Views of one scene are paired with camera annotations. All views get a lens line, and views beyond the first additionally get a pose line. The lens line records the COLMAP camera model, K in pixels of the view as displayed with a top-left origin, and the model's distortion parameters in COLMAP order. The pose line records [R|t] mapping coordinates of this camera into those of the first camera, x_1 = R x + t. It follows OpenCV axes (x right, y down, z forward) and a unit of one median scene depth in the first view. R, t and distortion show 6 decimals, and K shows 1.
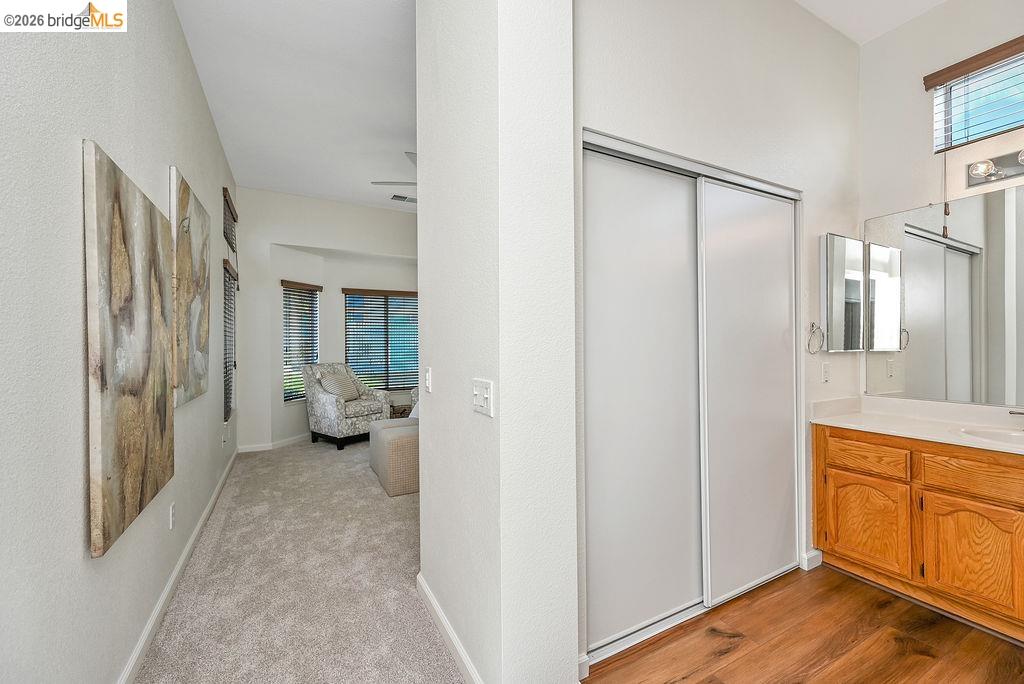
lens RADIAL K [[414.8, 0, 513.8], [0, 414.8, 346.6], [0, 0, 1]] dist [0.002916, -0.000808]
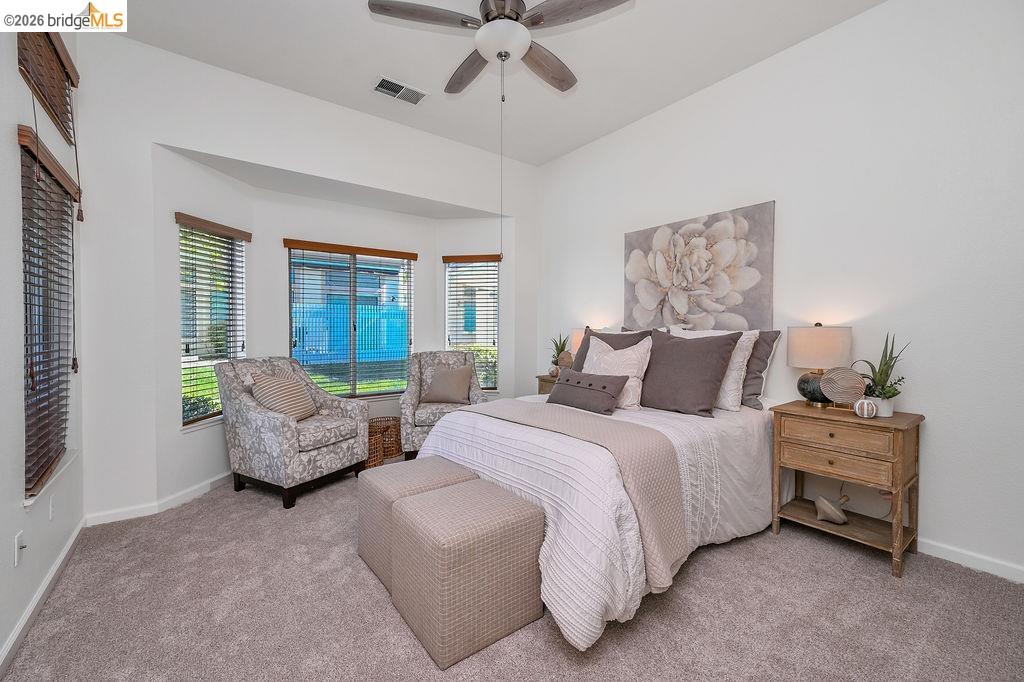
lens RADIAL K [[414.8, 0, 512.2], [0, 414.8, 335.4], [0, 0, 1]] dist [0.002916, -0.000808]
pose [[0.987791, 0.001906, 0.155774, -0.197642], [-0.003355, 0.999954, 0.009040, 0.001180], [-0.155750, -0.009452, 0.987751, 0.373931]]
